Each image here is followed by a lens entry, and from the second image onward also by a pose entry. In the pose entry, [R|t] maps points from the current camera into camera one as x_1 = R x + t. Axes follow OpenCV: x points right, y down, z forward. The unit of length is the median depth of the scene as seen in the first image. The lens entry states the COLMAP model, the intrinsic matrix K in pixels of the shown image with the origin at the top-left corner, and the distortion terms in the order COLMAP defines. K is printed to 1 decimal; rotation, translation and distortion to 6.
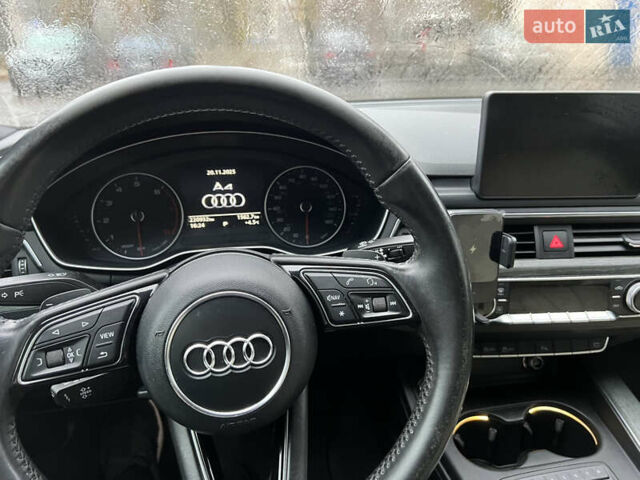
lens RADIAL K [[486.4, 0, 324.4], [0, 486.4, 236.3], [0, 0, 1]] dist [0.065067, -0.068047]
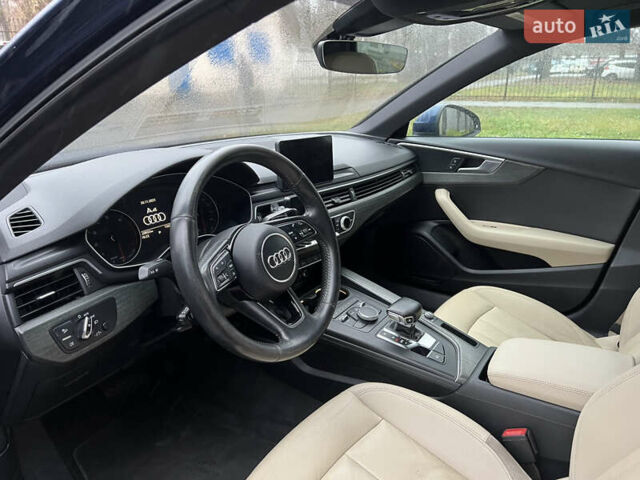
lens RADIAL K [[489.0, 0, 320.0], [0, 489.0, 240.0], [0, 0, 1]] dist [0.134027, -0.233412]
pose [[0.699824, -0.223237, 0.678536, -0.946625], [0.242617, 0.967725, 0.068151, 0.016038], [-0.671850, 0.116930, 0.731399, -0.542717]]
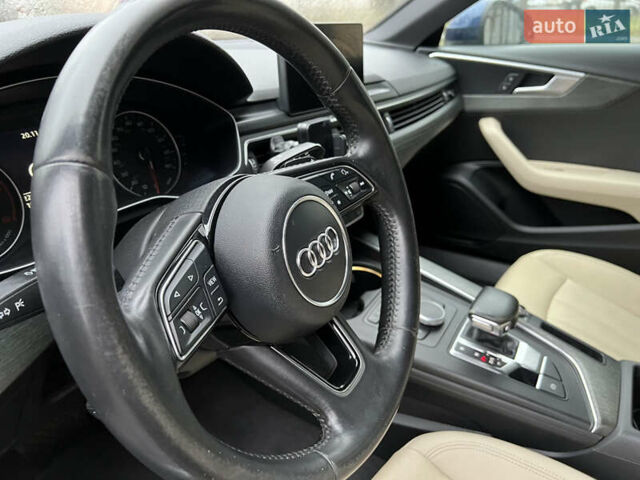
lens RADIAL K [[499.0, 0, 315.1], [0, 499.0, 231.3], [0, 0, 1]] dist [0.057302, -0.074474]
pose [[0.661632, -0.301220, 0.686666, -0.531749], [0.256741, 0.951416, 0.169976, -0.000952], [-0.704505, 0.063834, 0.706822, 0.101947]]
